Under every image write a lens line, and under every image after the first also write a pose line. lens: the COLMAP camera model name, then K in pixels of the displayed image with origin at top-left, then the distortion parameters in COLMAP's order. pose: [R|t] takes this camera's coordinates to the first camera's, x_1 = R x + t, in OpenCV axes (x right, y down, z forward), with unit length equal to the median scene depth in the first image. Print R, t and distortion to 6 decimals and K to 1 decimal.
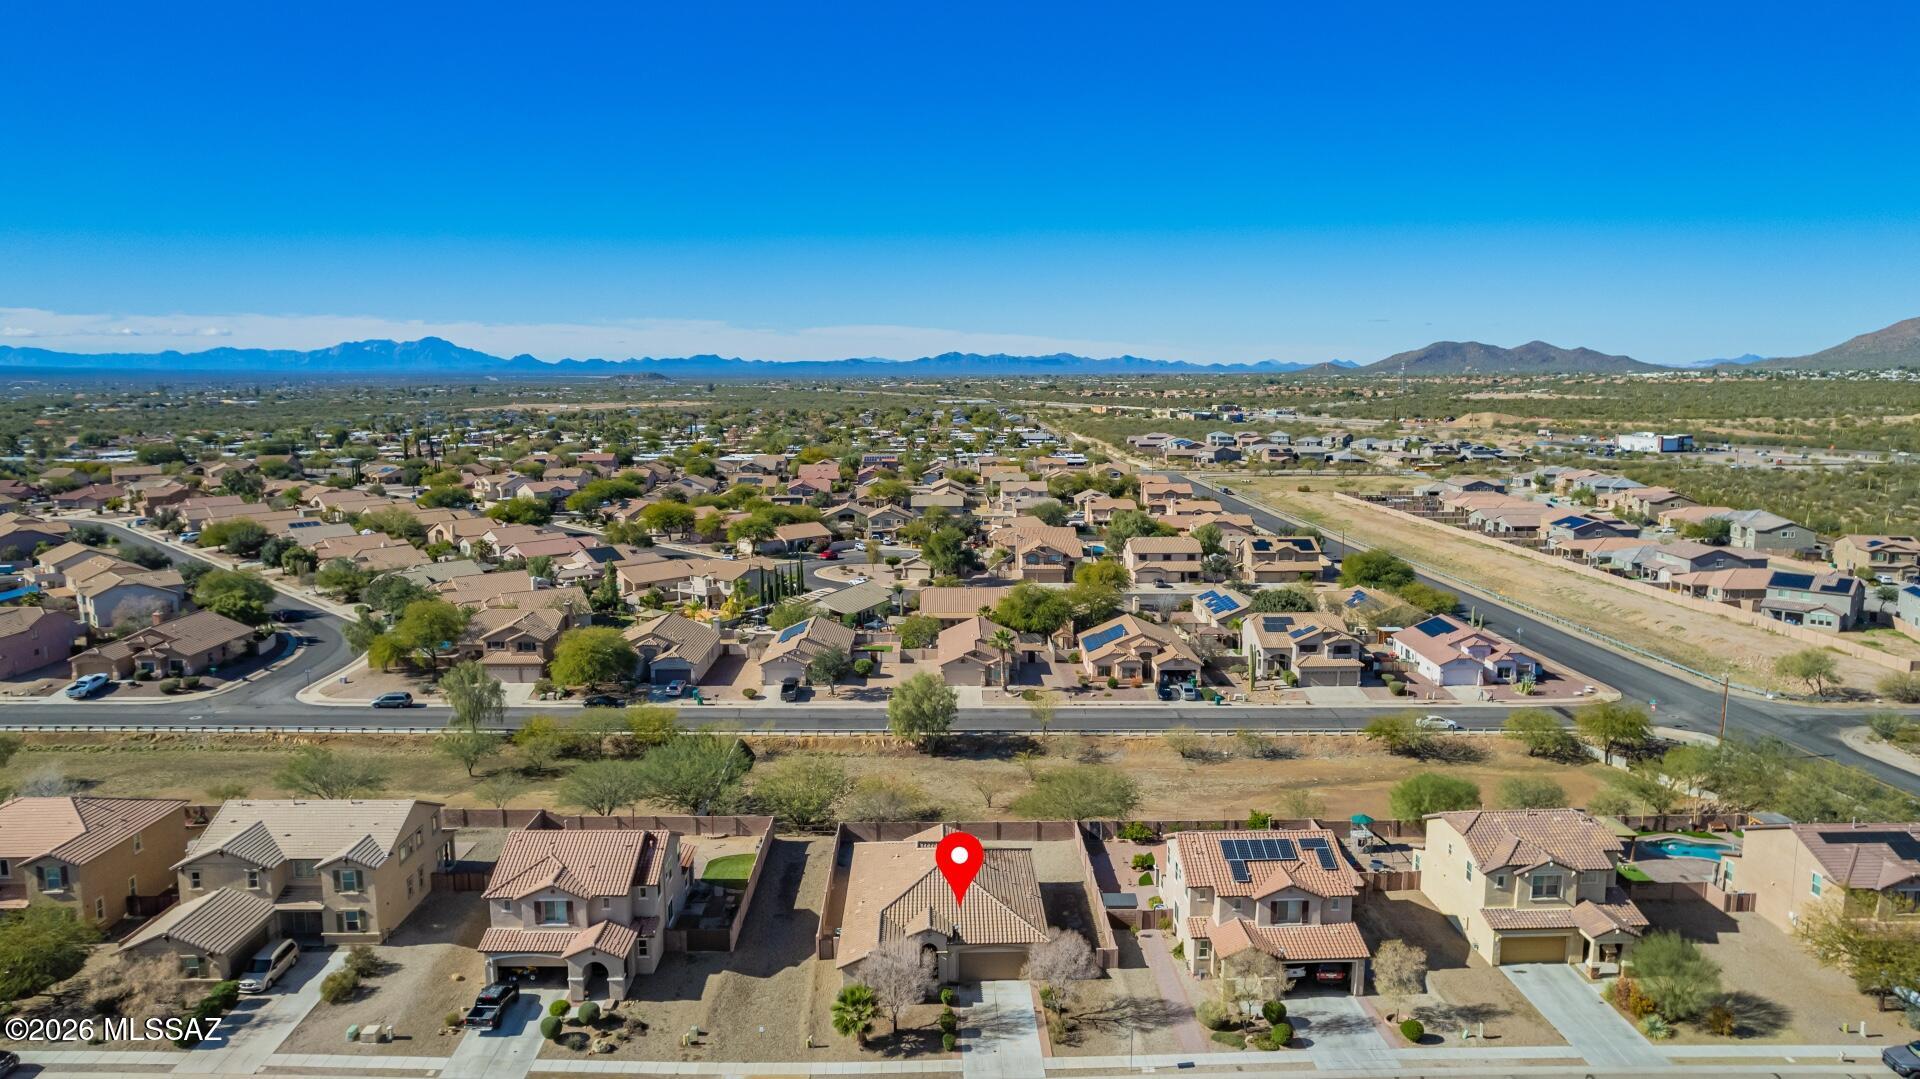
lens RADIAL K [[1236.6, 0, 964.0], [0, 1236.6, 530.1], [0, 0, 1]] dist [-0.073985, 0.061243]
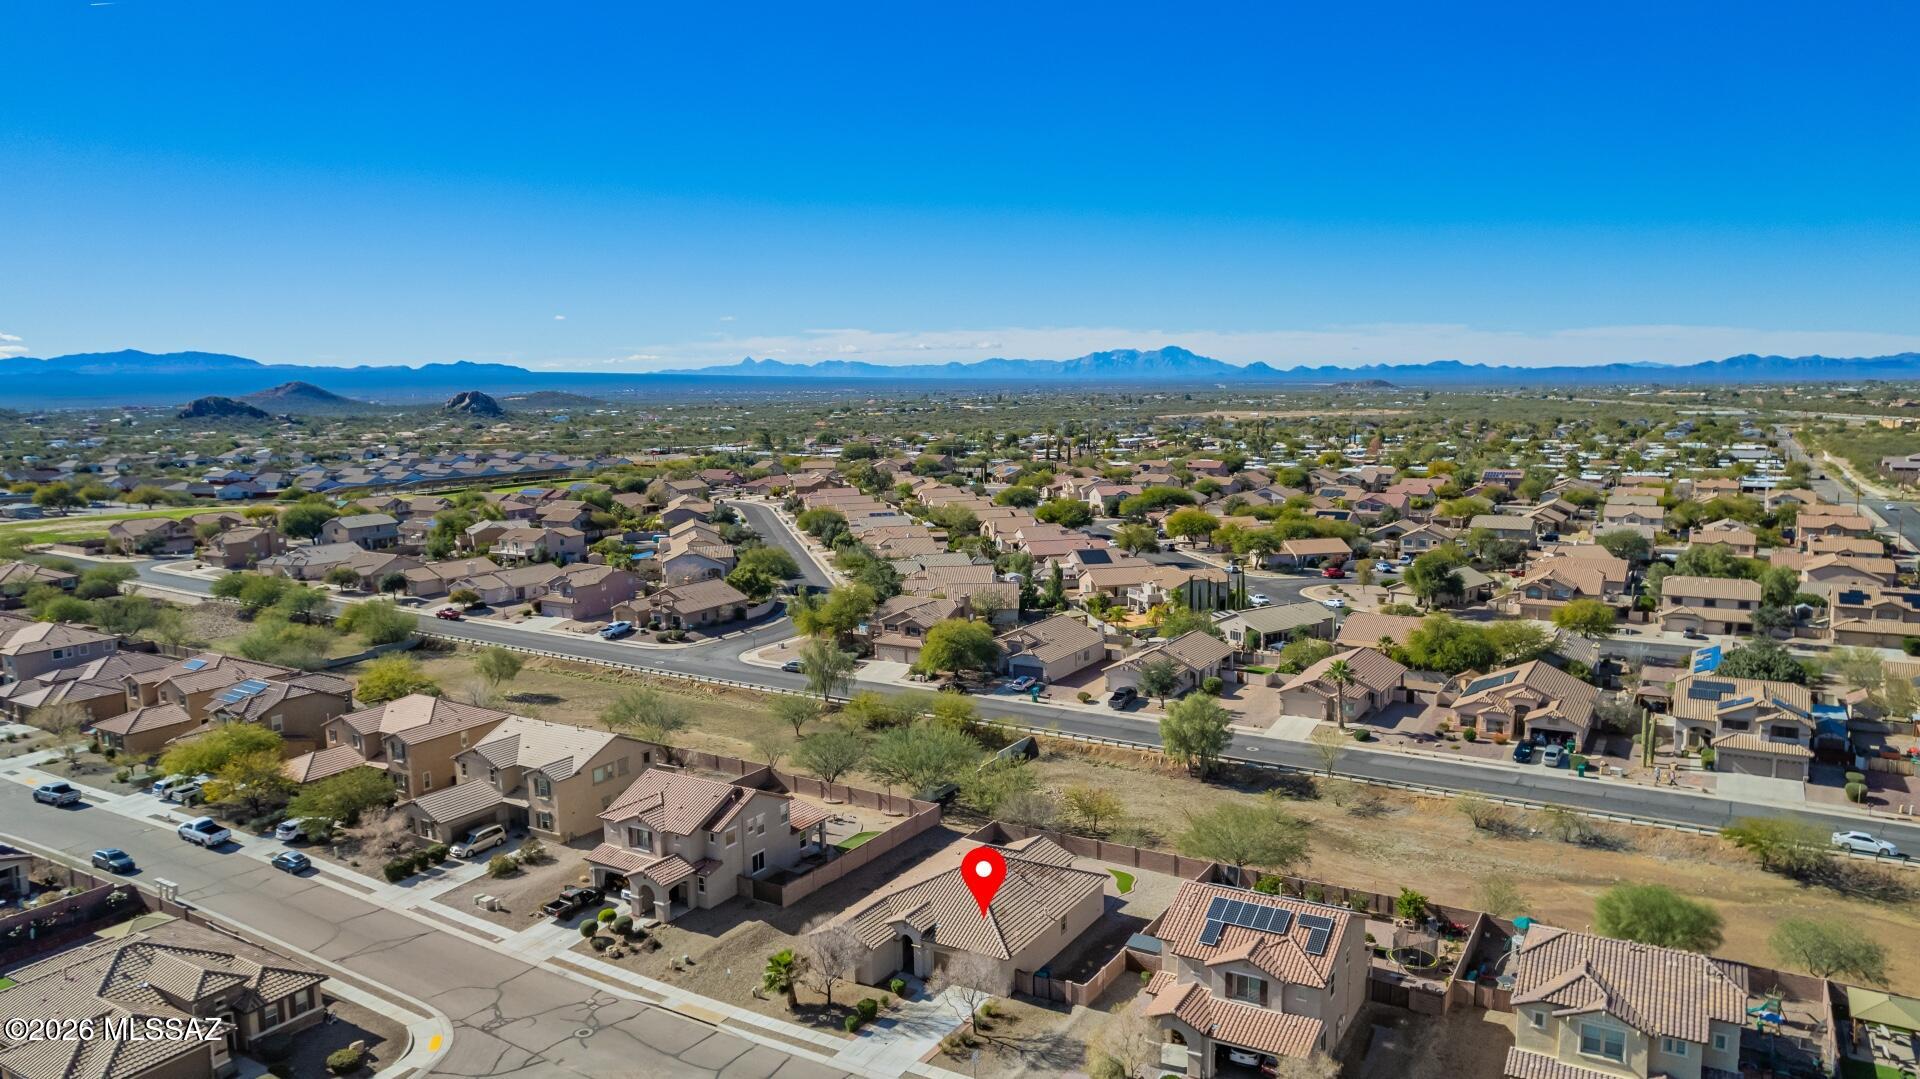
lens RADIAL K [[1264.5, 0, 975.6], [0, 1264.5, 536.5], [0, 0, 1]] dist [-0.072455, 0.056671]
pose [[0.852077, 0.054967, -0.520522, 0.292819], [-0.056713, 0.998311, 0.012585, -0.008061], [0.520335, 0.018796, 0.853756, 0.063402]]
